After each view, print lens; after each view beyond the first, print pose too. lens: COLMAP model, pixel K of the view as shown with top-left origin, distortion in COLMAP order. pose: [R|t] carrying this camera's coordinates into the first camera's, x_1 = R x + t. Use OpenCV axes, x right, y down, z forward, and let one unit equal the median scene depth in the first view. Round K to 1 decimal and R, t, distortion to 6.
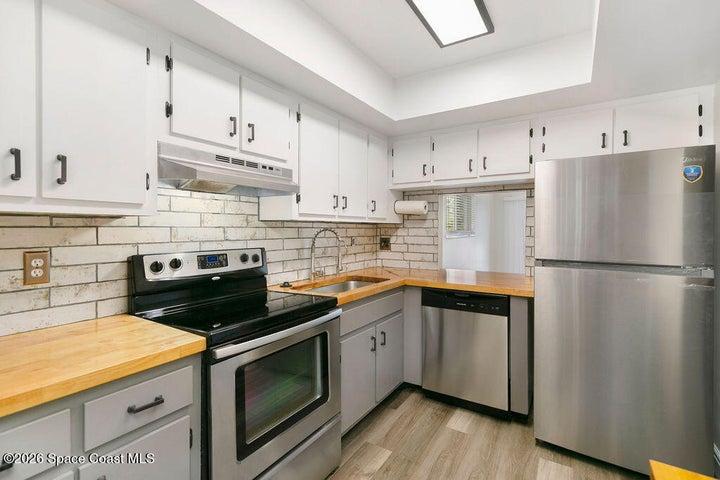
lens RADIAL K [[330.9, 0, 358.7], [0, 330.9, 235.1], [0, 0, 1]] dist [0.003789, -0.001684]
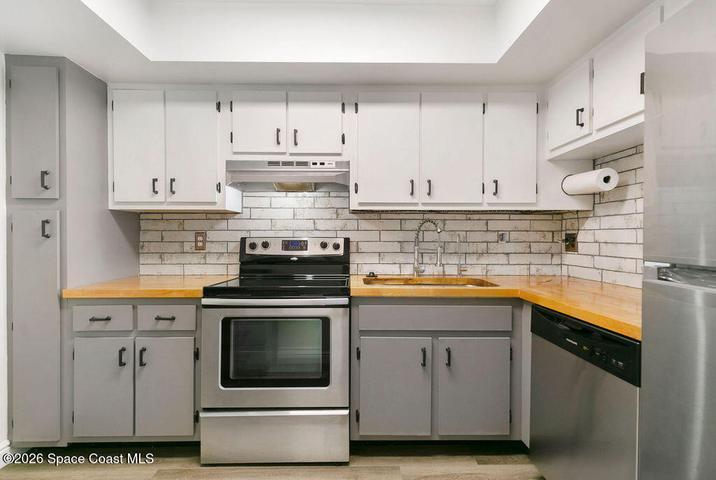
lens RADIAL K [[329.1, 0, 355.4], [0, 329.1, 240.2], [0, 0, 1]] dist [0.003789, -0.001684]
pose [[0.556688, 0.008317, -0.830680, 0.650685], [-0.016842, 0.999857, -0.001276, 0.049638], [0.830551, 0.014701, 0.556749, 0.436401]]
